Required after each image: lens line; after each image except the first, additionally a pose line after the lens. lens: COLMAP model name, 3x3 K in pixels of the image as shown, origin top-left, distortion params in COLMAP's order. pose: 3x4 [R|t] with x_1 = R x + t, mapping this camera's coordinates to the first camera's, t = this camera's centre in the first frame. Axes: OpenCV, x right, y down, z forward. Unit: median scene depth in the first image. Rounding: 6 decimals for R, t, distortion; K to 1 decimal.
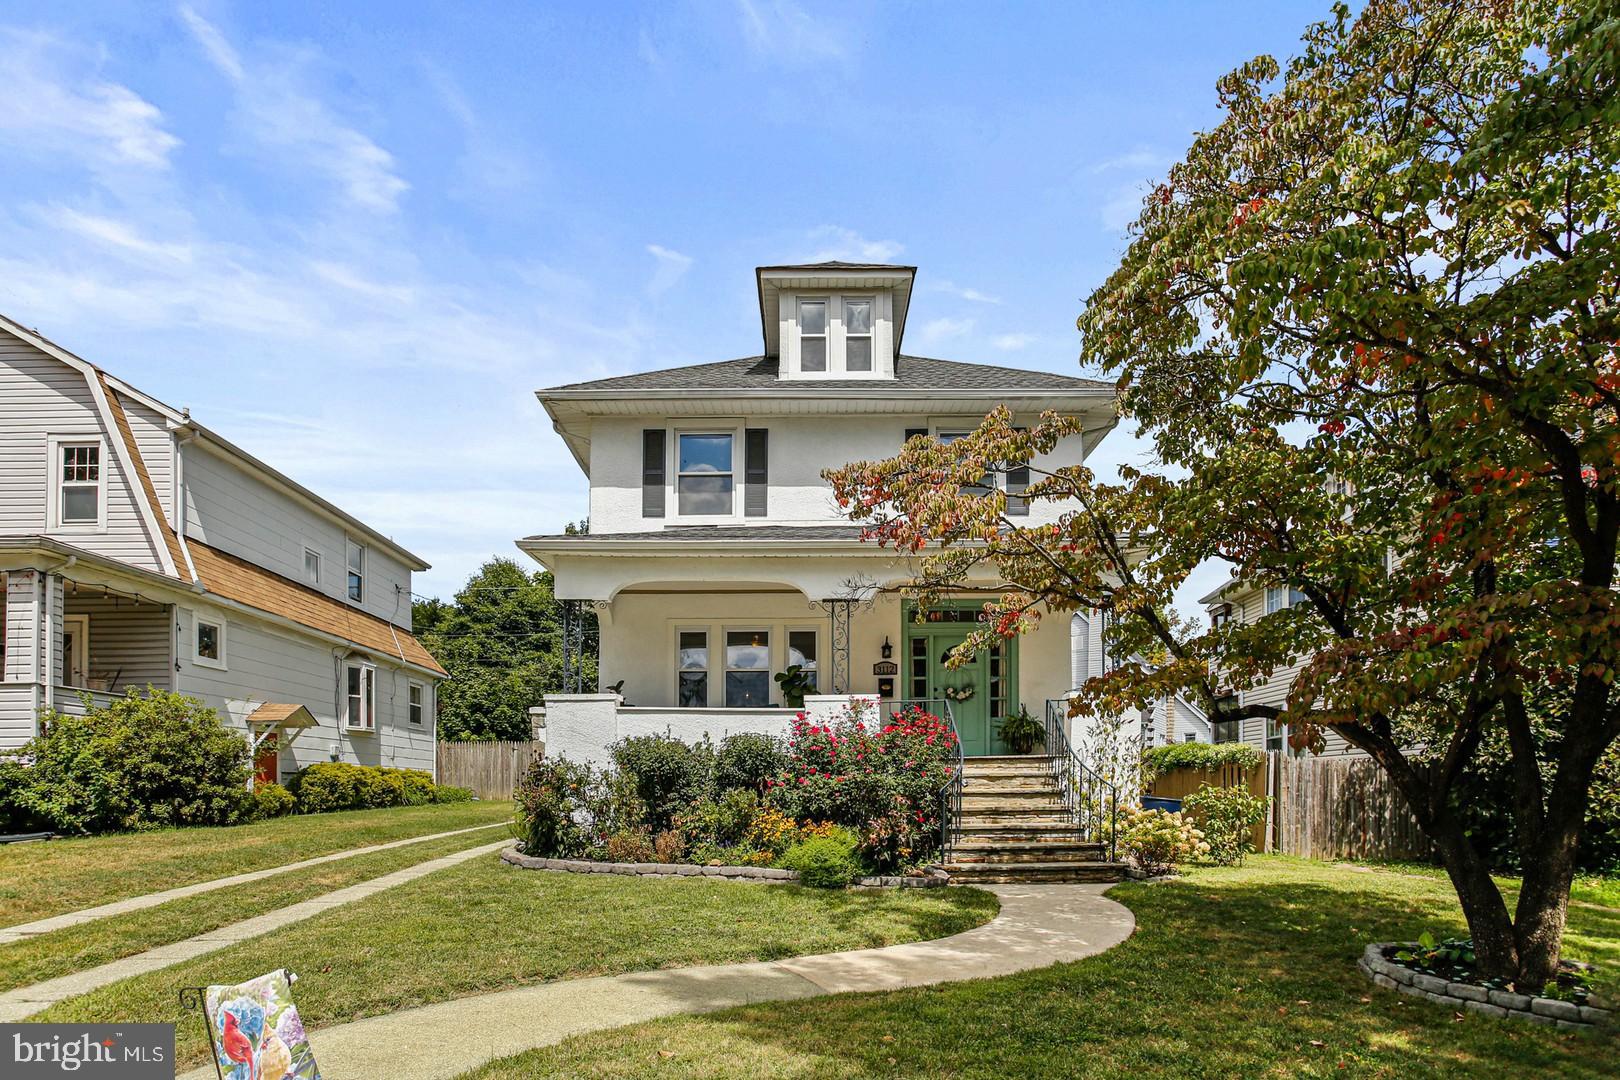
lens RADIAL K [[873.8, 0, 807.0], [0, 873.8, 614.2], [0, 0, 1]] dist [-0.003071, -0.000492]
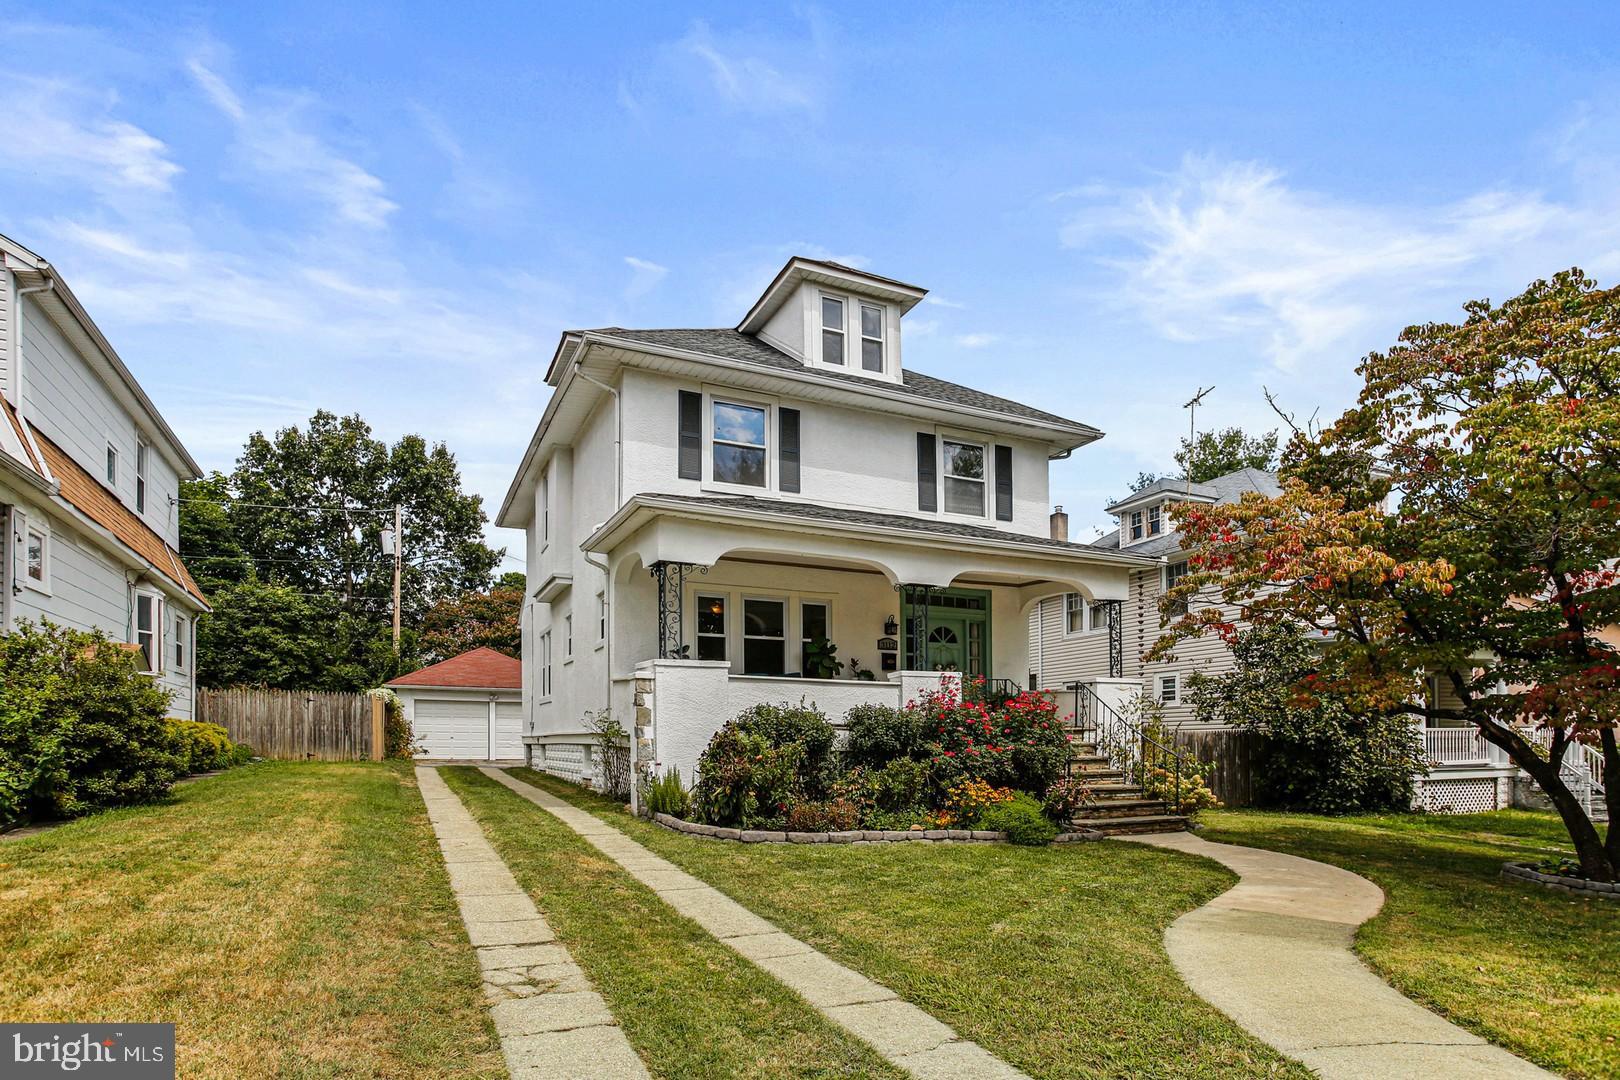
lens RADIAL K [[871.1, 0, 810.0], [0, 871.1, 540.0], [0, 0, 1]] dist [-0.005268, -0.000512]
pose [[0.901118, 0.100775, 0.421700, -0.466915], [-0.088080, 0.994881, -0.049534, -0.005461], [-0.424533, 0.007493, 0.905381, 0.042402]]
